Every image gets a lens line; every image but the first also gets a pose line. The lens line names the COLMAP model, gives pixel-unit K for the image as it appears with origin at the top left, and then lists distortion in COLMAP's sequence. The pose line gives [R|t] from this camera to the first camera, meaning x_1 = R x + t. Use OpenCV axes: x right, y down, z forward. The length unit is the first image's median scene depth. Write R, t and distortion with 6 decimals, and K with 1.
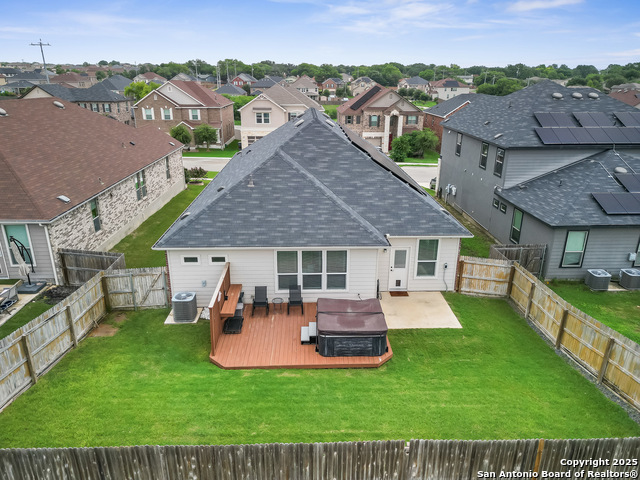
lens RADIAL K [[450.7, 0, 320.0], [0, 450.7, 240.0], [0, 0, 1]] dist [0.067885, -0.065564]
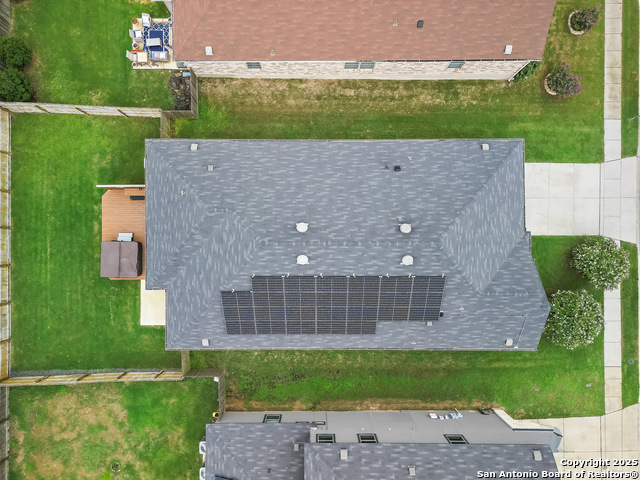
lens RADIAL K [[450.7, 0, 320.0], [0, 450.7, 240.0], [0, 0, 1]] dist [0.067885, -0.065564]
pose [[-0.026287, 0.999611, -0.009293, -0.012613], [-0.358160, -0.000739, 0.933660, -1.495382], [0.933290, 0.027872, 0.358040, 0.899818]]
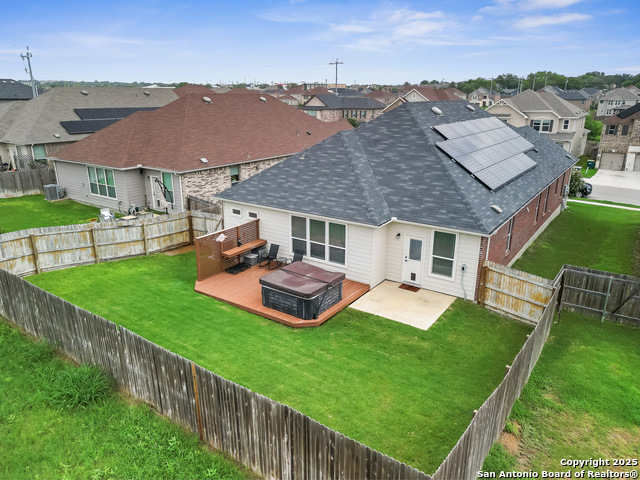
lens RADIAL K [[449.6, 0, 313.2], [0, 449.6, 246.7], [0, 0, 1]] dist [0.068131, -0.064714]
pose [[0.786756, 0.186912, -0.588285, 0.554157], [-0.200582, 0.978745, 0.042718, 0.038845], [0.583766, 0.084391, 0.807524, 0.146245]]
